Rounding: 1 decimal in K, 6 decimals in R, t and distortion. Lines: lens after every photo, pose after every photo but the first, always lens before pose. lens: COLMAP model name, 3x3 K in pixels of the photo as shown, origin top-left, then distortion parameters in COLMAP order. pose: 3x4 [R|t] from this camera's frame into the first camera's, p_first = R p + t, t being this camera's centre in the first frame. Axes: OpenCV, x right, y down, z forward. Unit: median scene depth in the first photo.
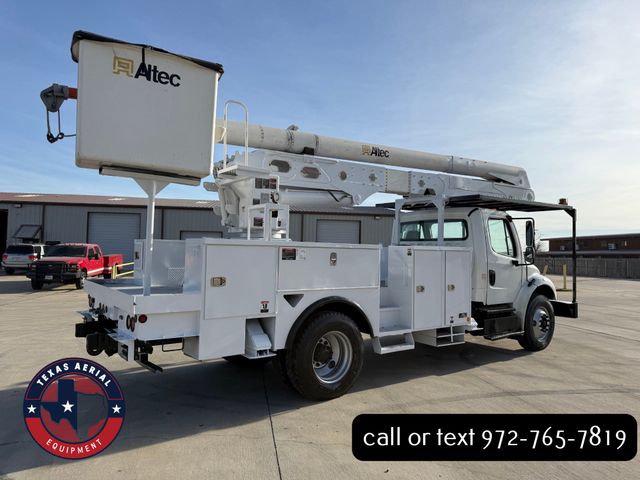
lens RADIAL K [[448.2, 0, 320.0], [0, 448.2, 240.0], [0, 0, 1]] dist [0.104397, -0.134445]
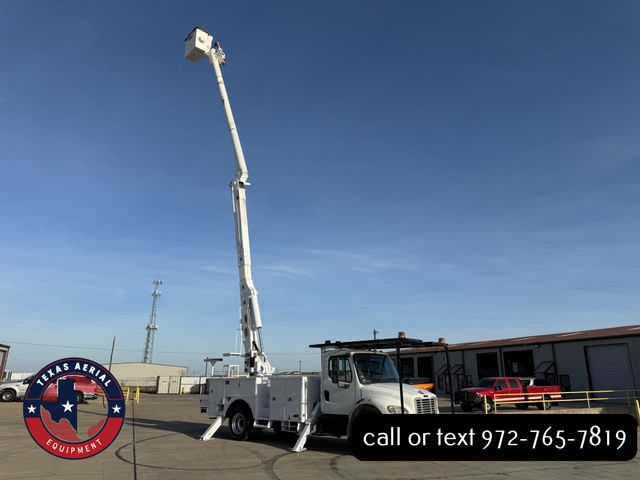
lens RADIAL K [[448.2, 0, 320.0], [0, 448.2, 240.0], [0, 0, 1]] dist [0.104397, -0.134445]
pose [[0.210371, -0.303012, -0.929477, 2.347234], [0.031120, 0.952347, -0.303424, 0.049522], [0.977126, 0.034906, 0.209776, 0.705685]]
